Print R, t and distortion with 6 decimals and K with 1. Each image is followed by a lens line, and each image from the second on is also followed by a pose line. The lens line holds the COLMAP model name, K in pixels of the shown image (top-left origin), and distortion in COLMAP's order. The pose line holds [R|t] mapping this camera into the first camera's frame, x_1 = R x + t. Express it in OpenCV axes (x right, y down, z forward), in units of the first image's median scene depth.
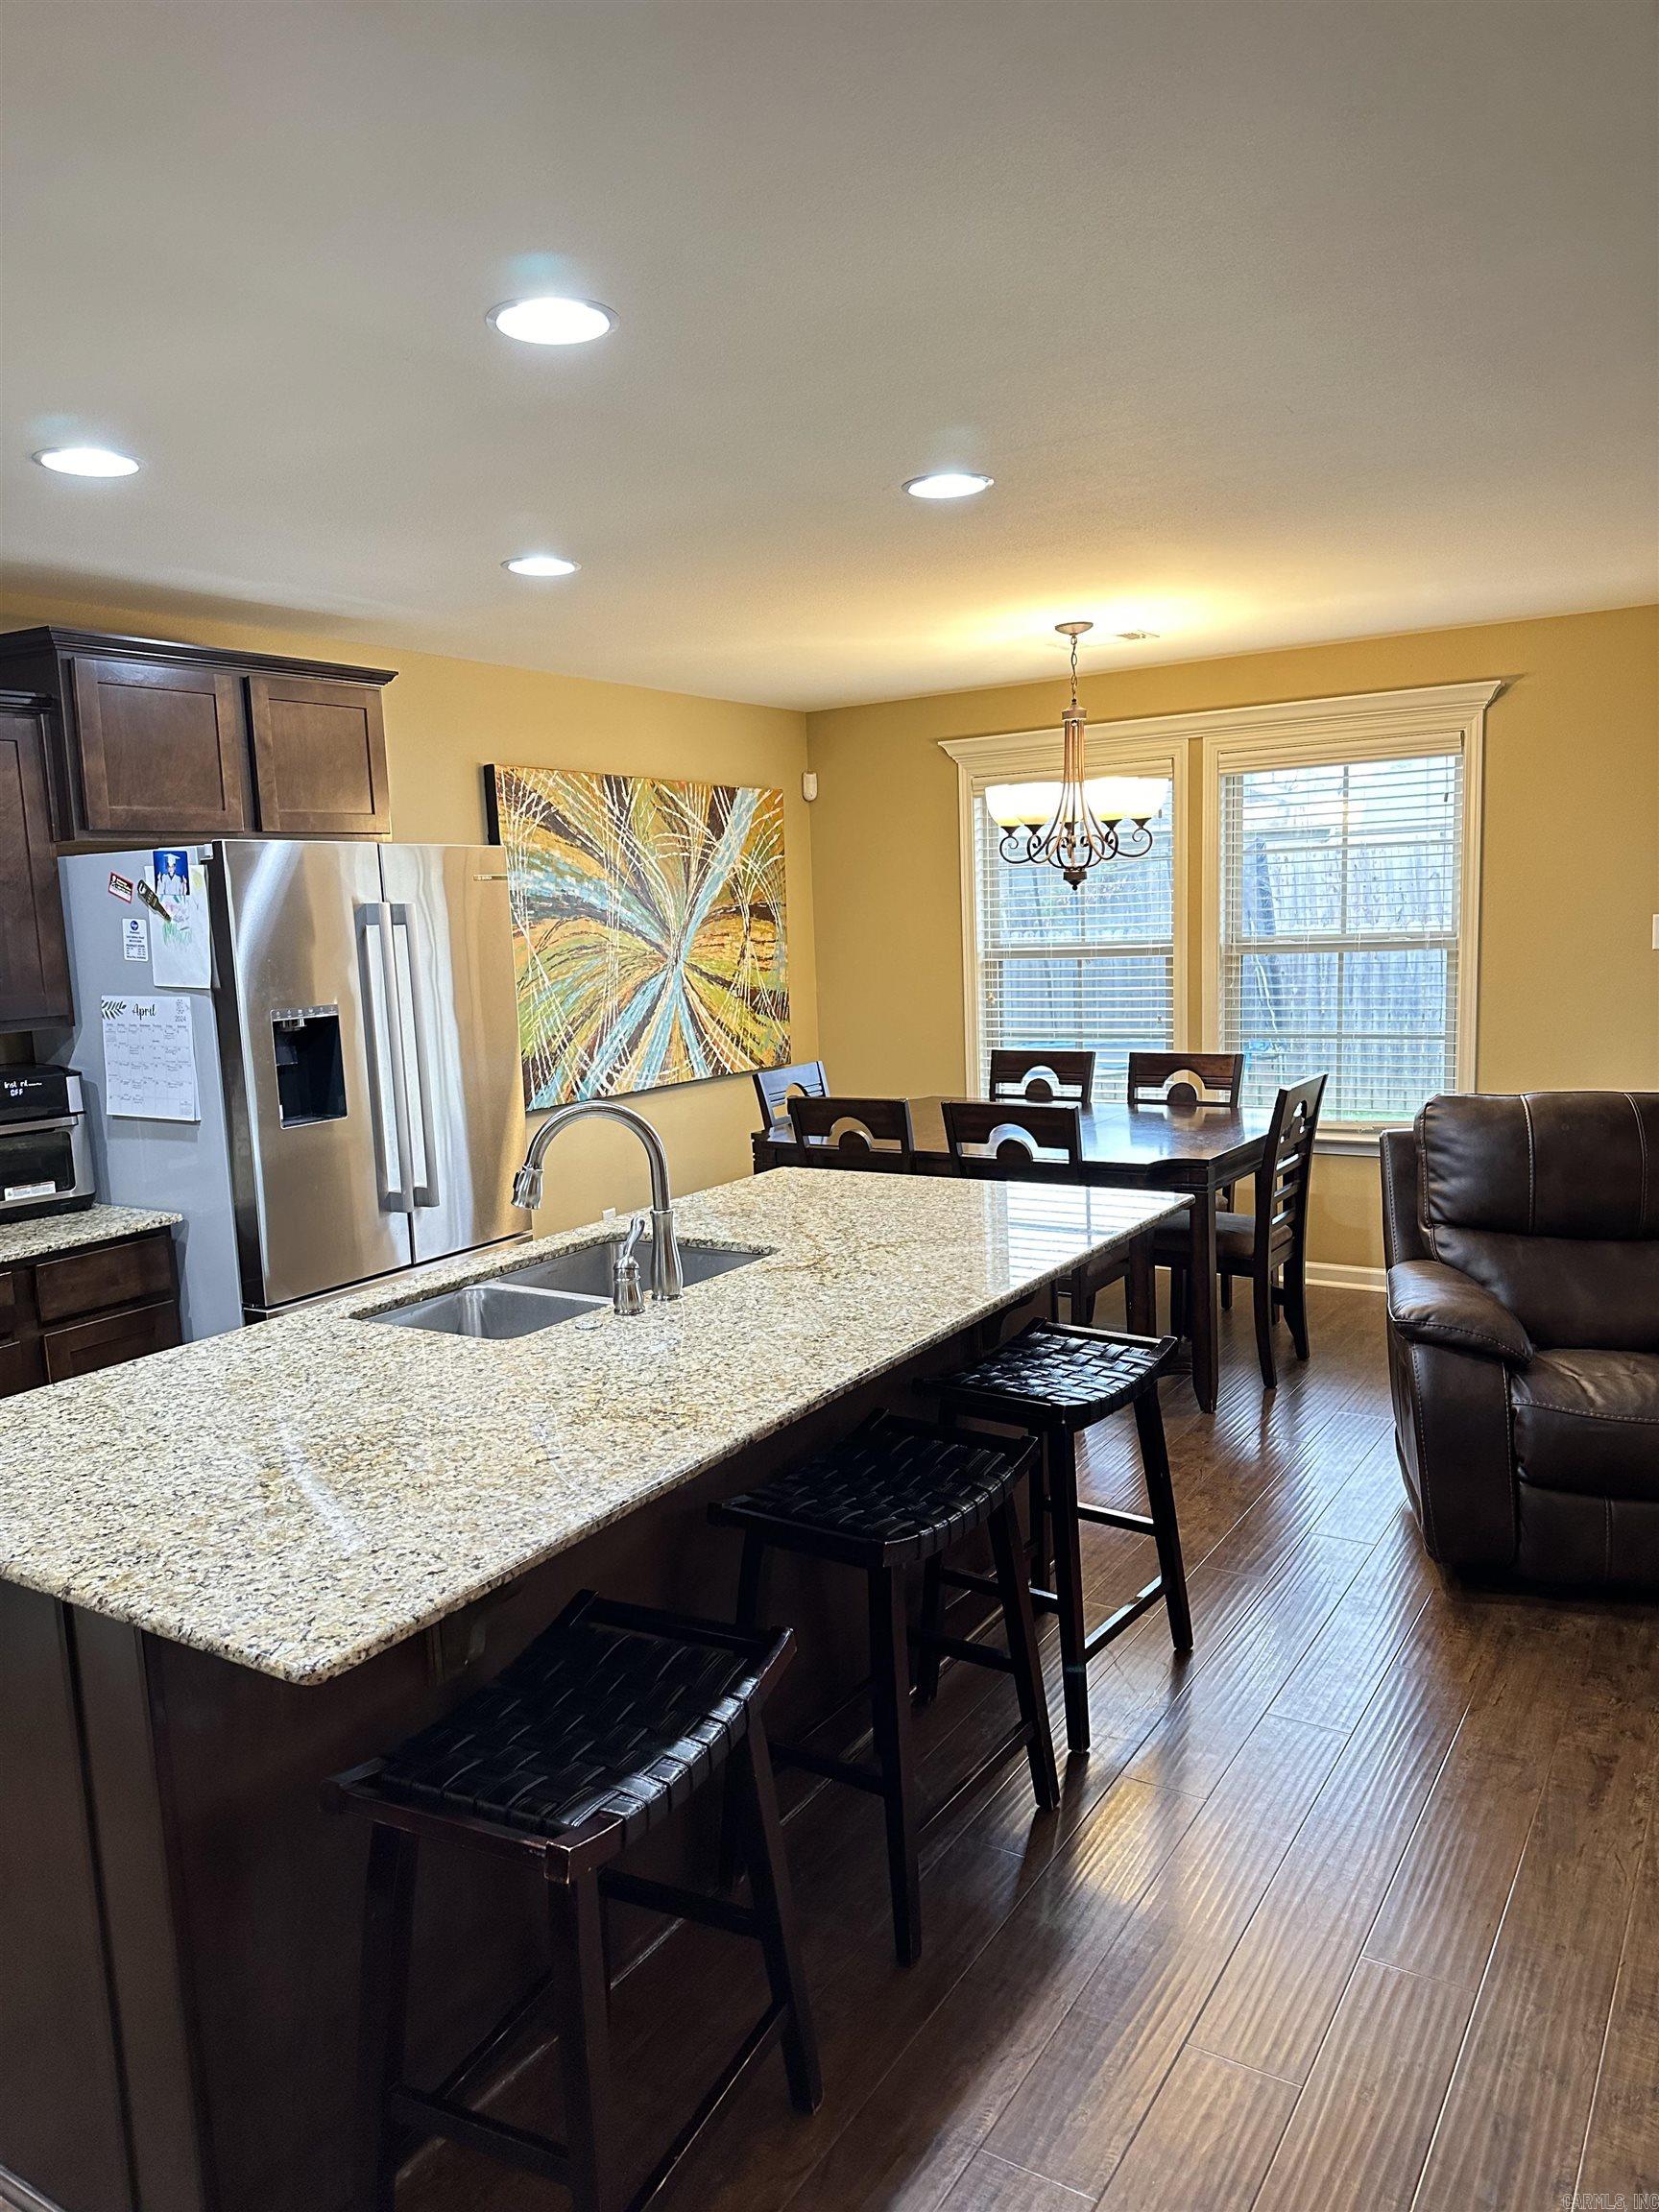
lens RADIAL K [[1541.7, 0, 822.5], [0, 1541.7, 1121.0], [0, 0, 1]] dist [0.042536, -0.002041]
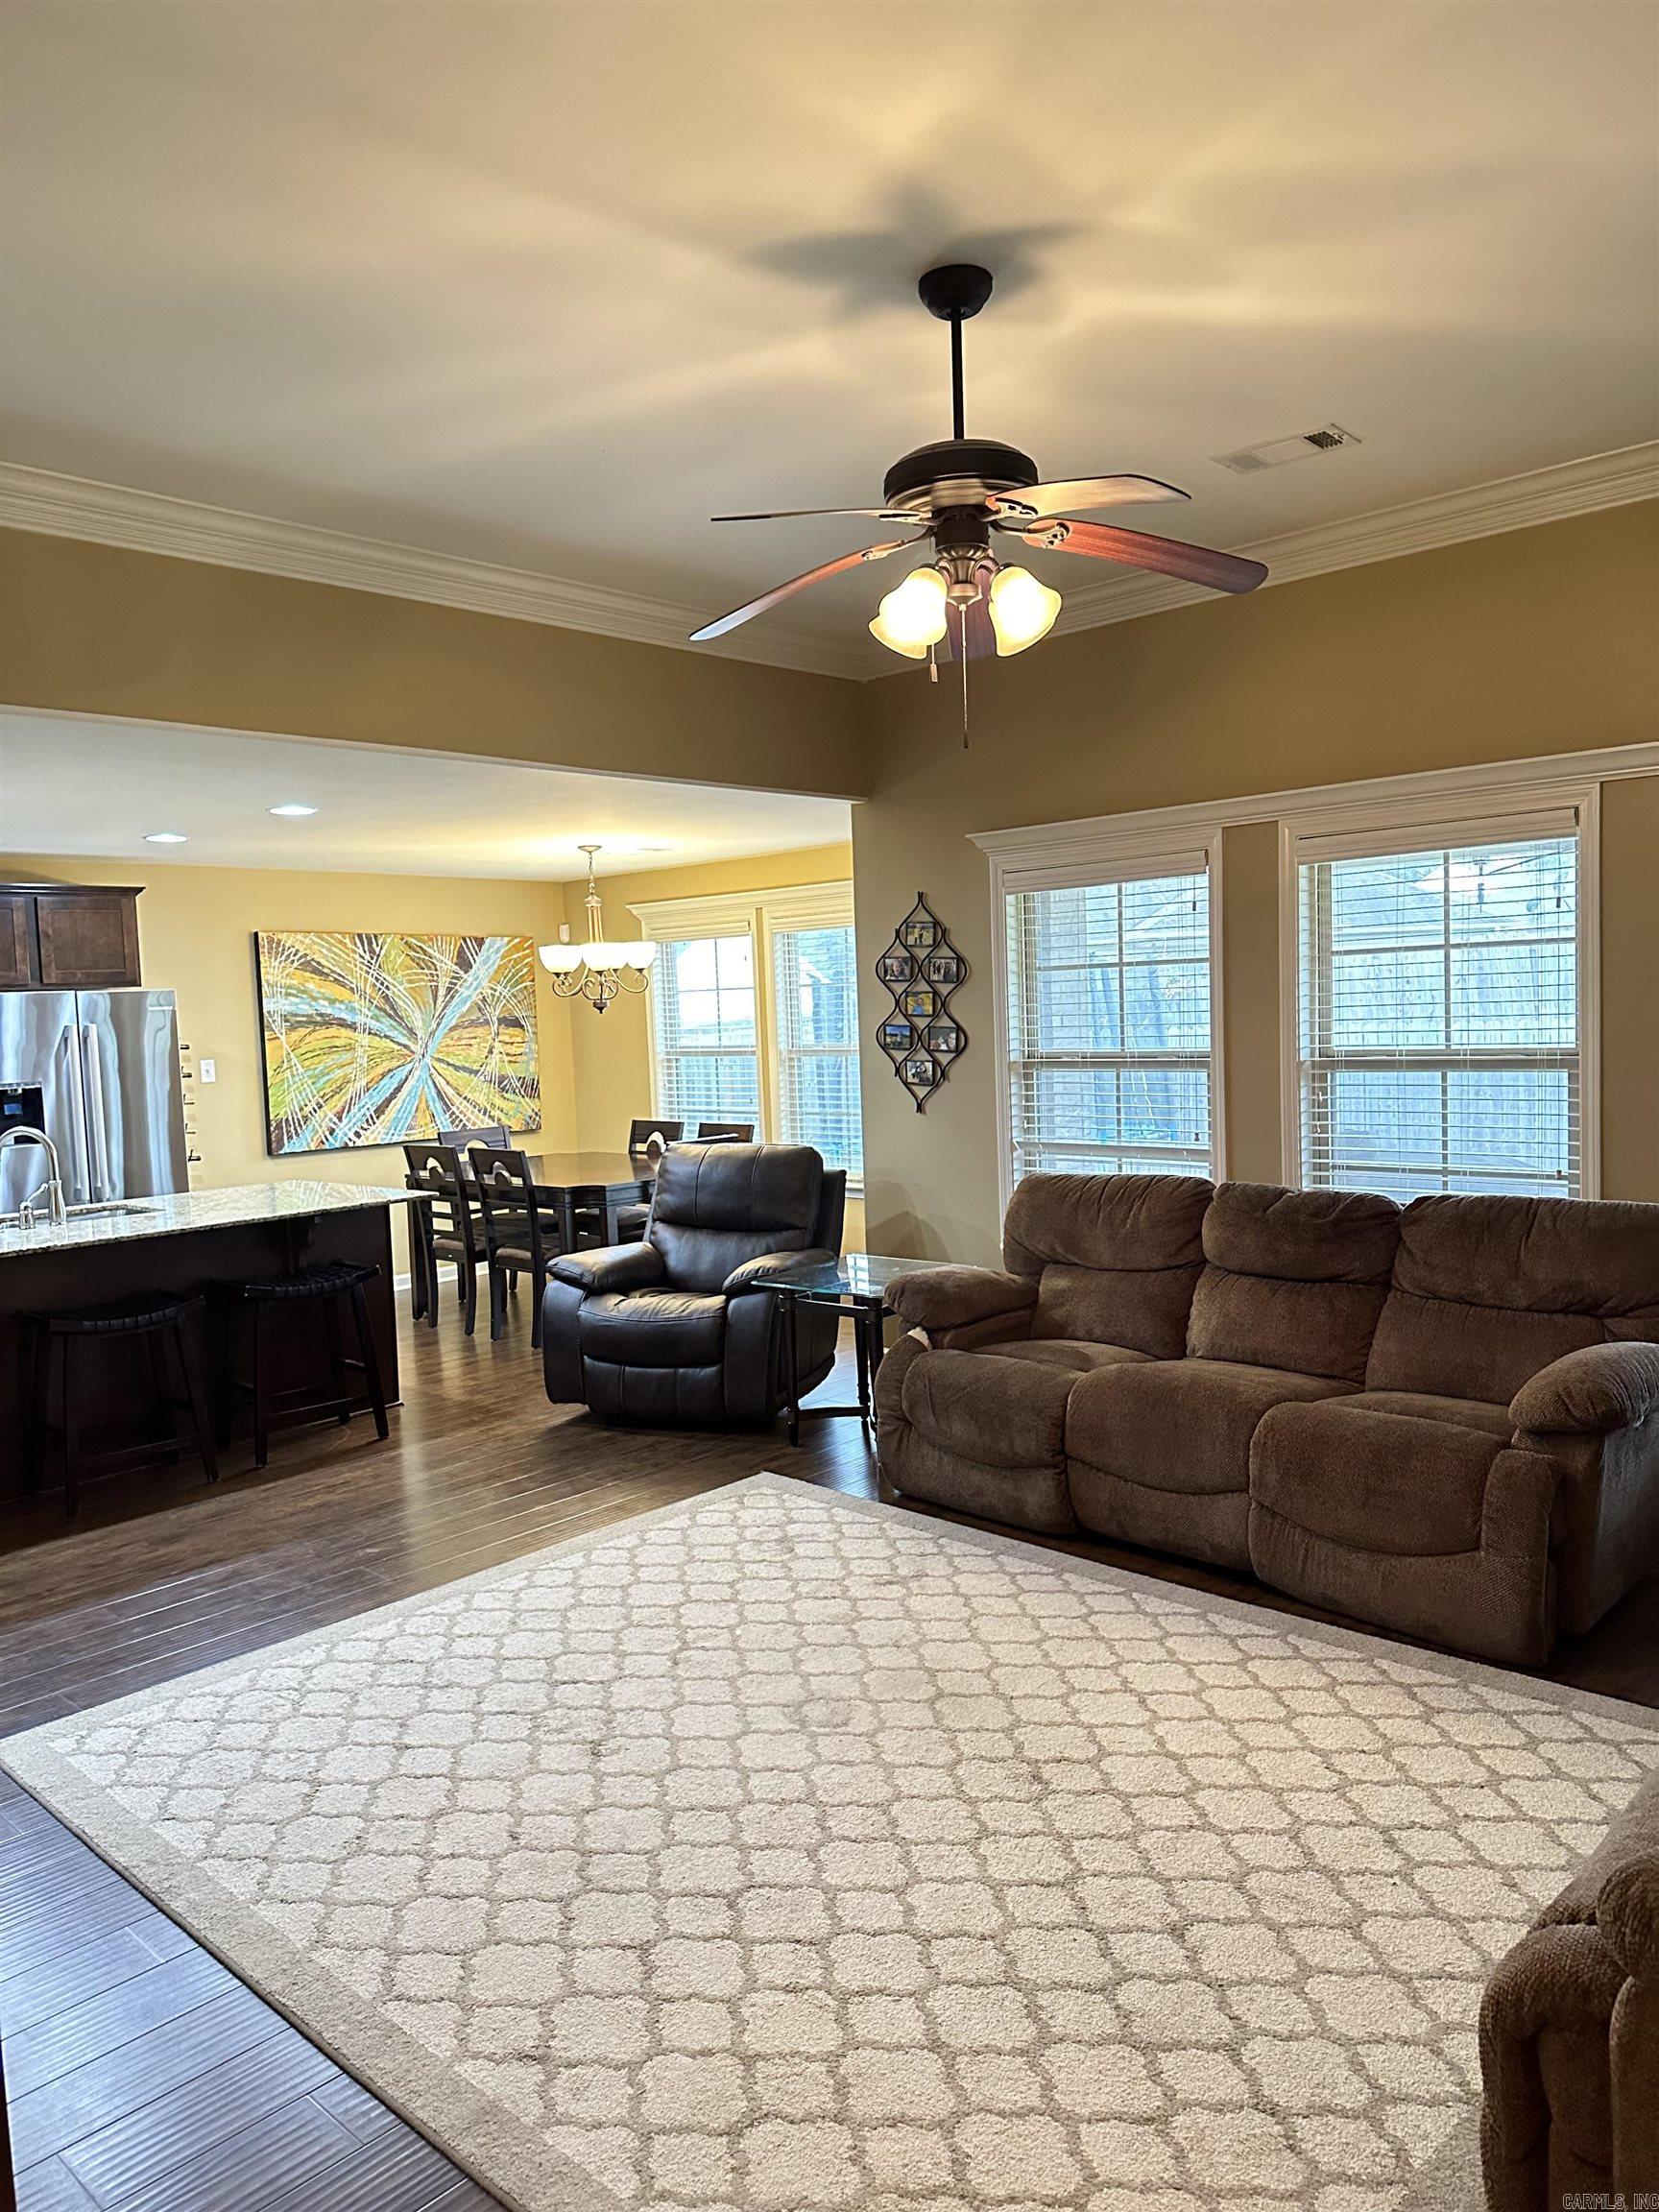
lens RADIAL K [[1541.7, 0, 835.5], [0, 1541.7, 1093.2], [0, 0, 1]] dist [0.042536, -0.002041]
pose [[0.985861, 0.015833, -0.166818, 0.552354], [-0.028262, 0.996975, -0.072399, 0.027572], [0.165167, 0.076090, 0.983326, -0.387956]]
